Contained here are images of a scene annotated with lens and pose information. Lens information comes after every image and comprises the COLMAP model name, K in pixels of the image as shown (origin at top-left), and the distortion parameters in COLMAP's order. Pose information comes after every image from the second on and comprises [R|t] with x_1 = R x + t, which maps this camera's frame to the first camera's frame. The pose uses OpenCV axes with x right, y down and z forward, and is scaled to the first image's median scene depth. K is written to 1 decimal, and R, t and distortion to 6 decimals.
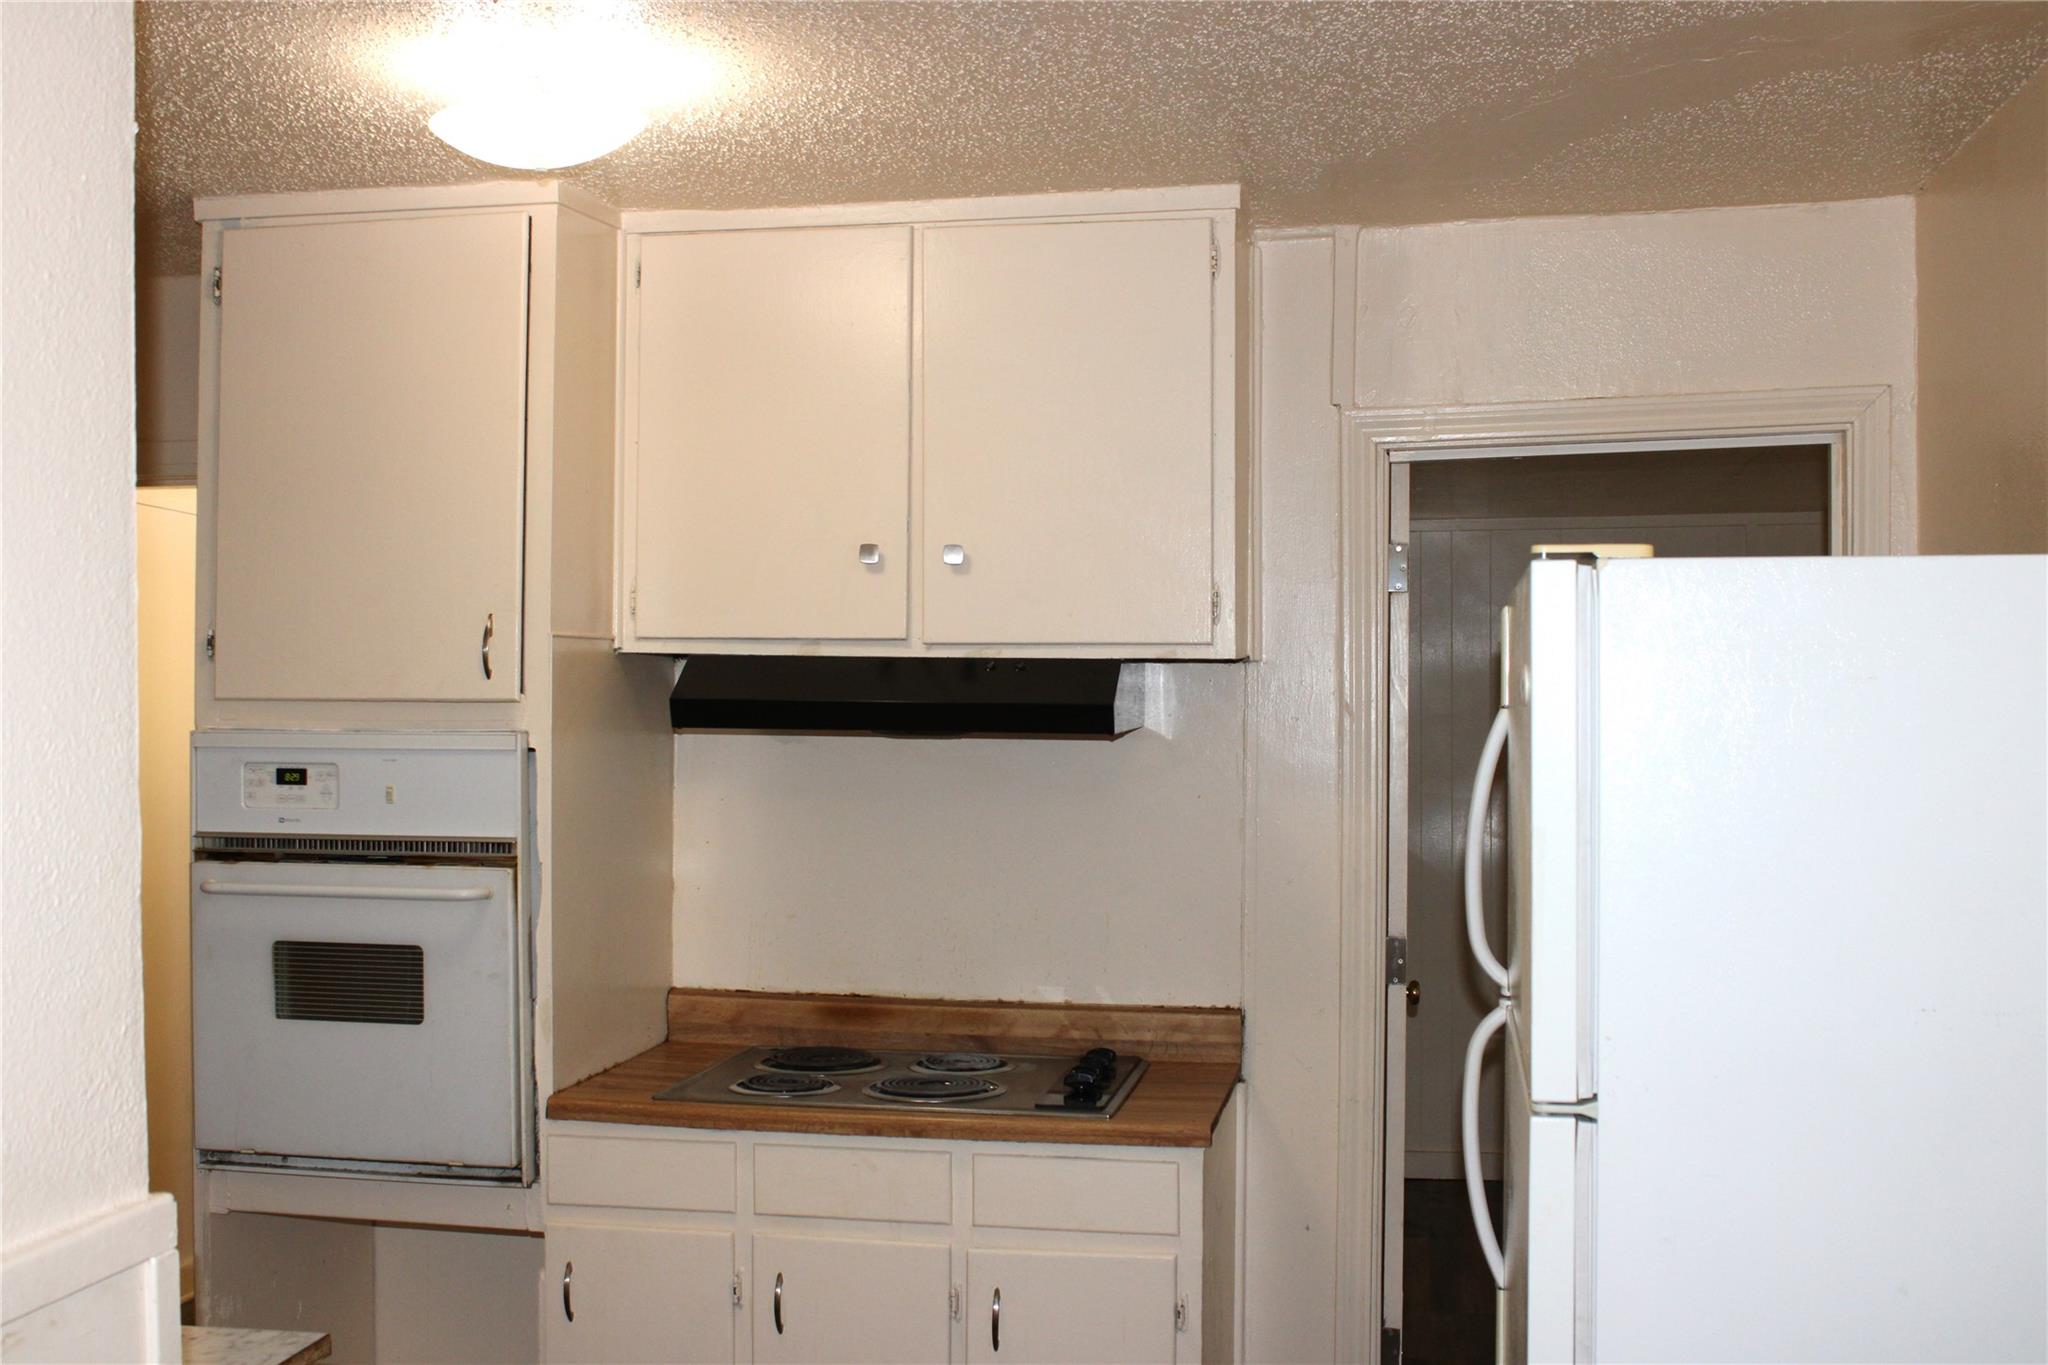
lens RADIAL K [[2384.6, 0, 1021.2], [0, 2384.6, 686.6], [0, 0, 1]] dist [-0.013427, 0.000000]
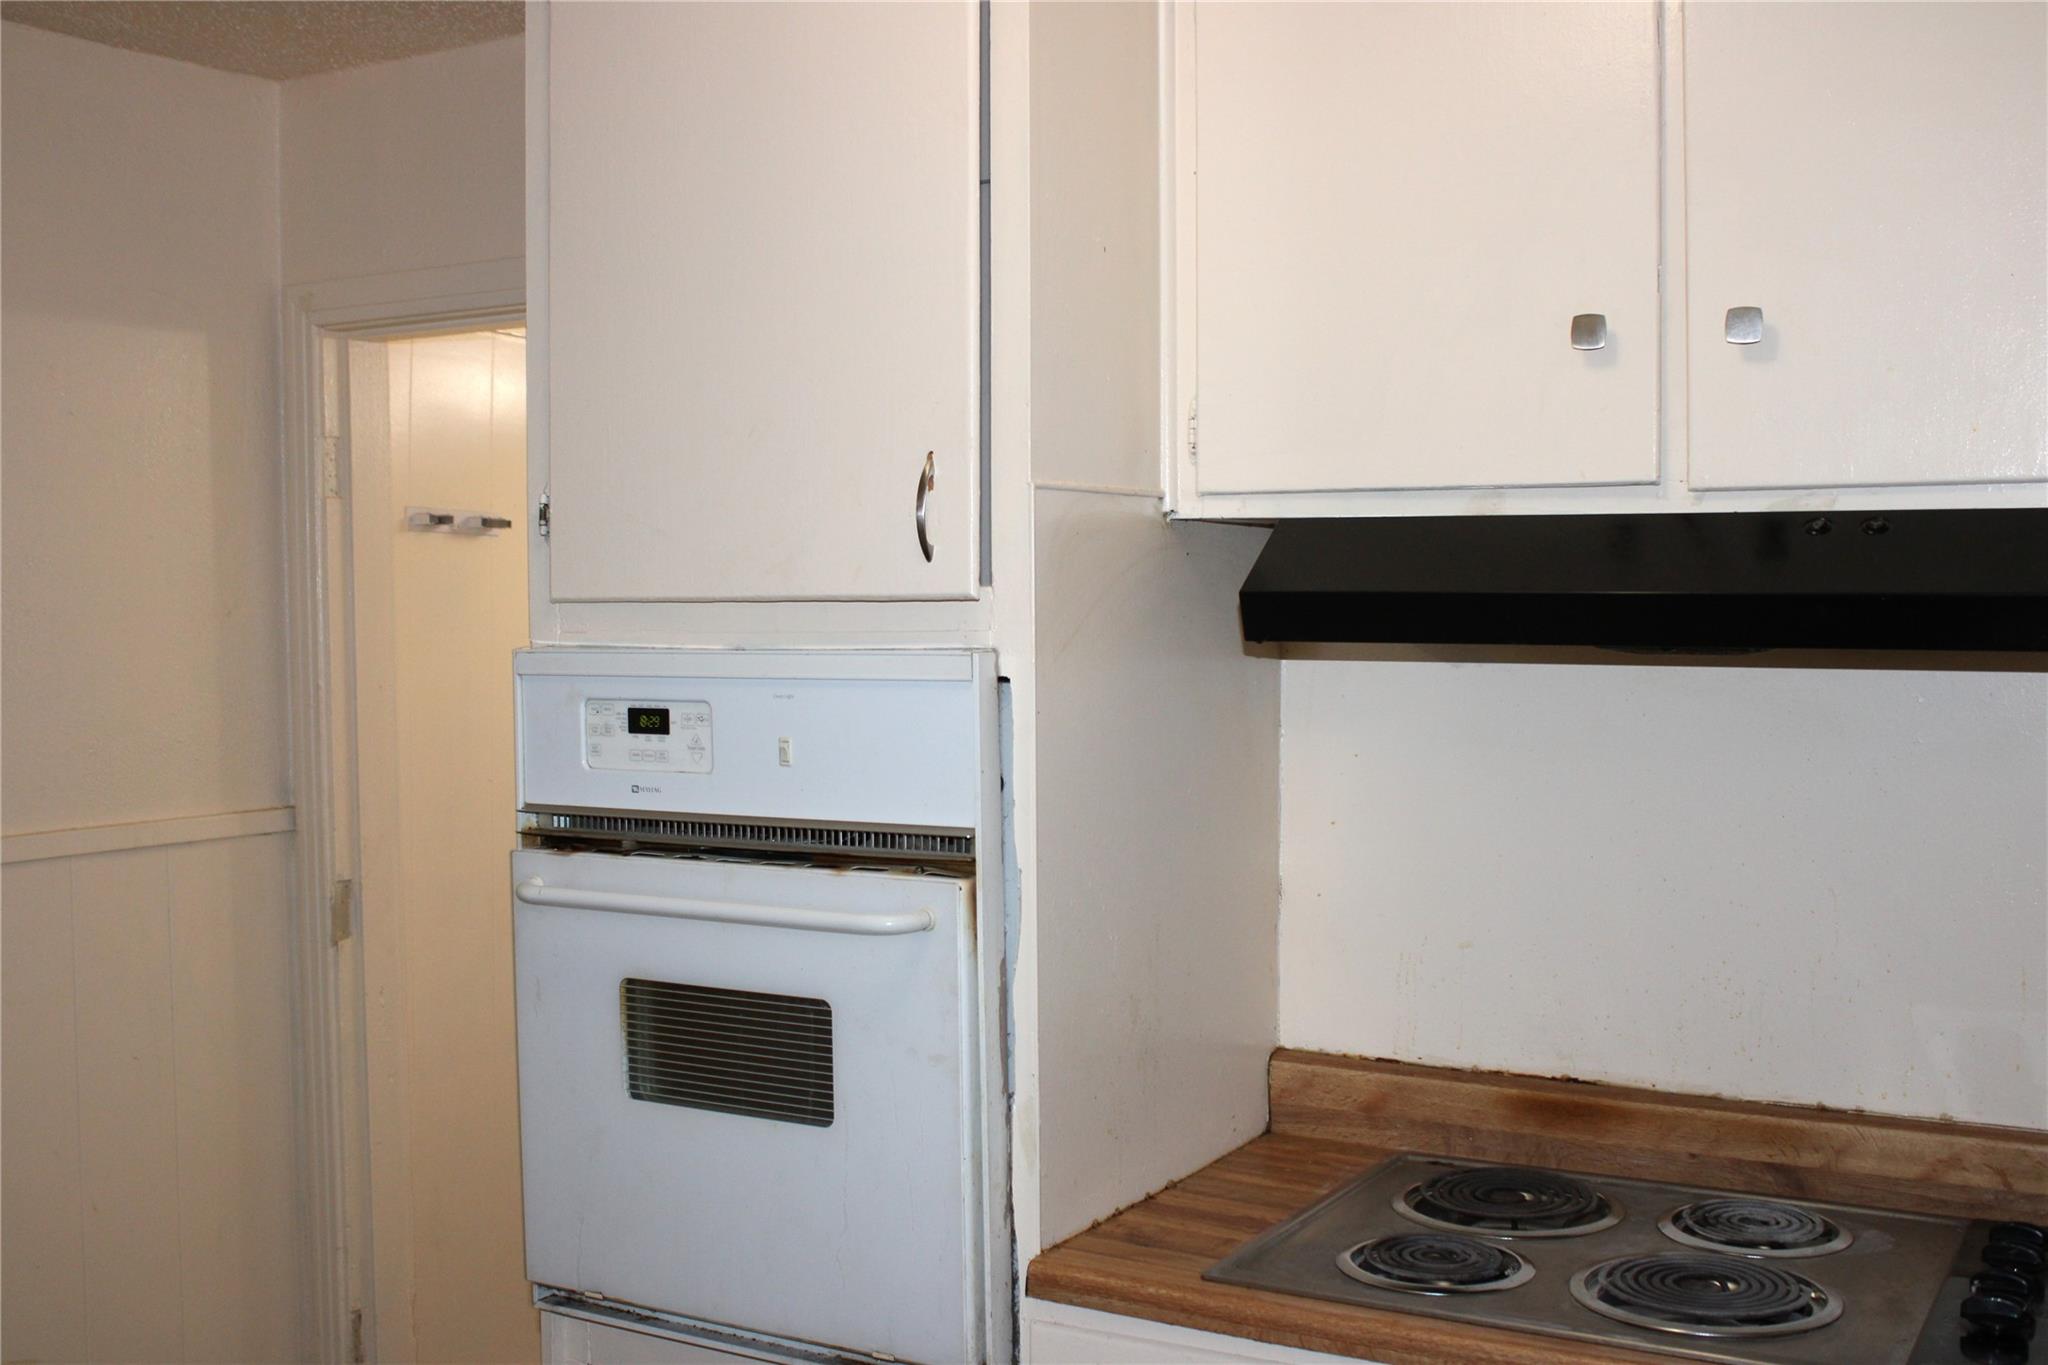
lens RADIAL K [[2089.4, 0, 1018.2], [0, 2089.4, 689.2], [0, 0, 1]] dist [-0.068678, 0.000000]
pose [[0.938256, 0.003681, -0.345921, -0.020991], [0.010989, 0.999122, 0.040437, 0.007705], [0.345766, -0.041742, 0.937392, 0.504580]]
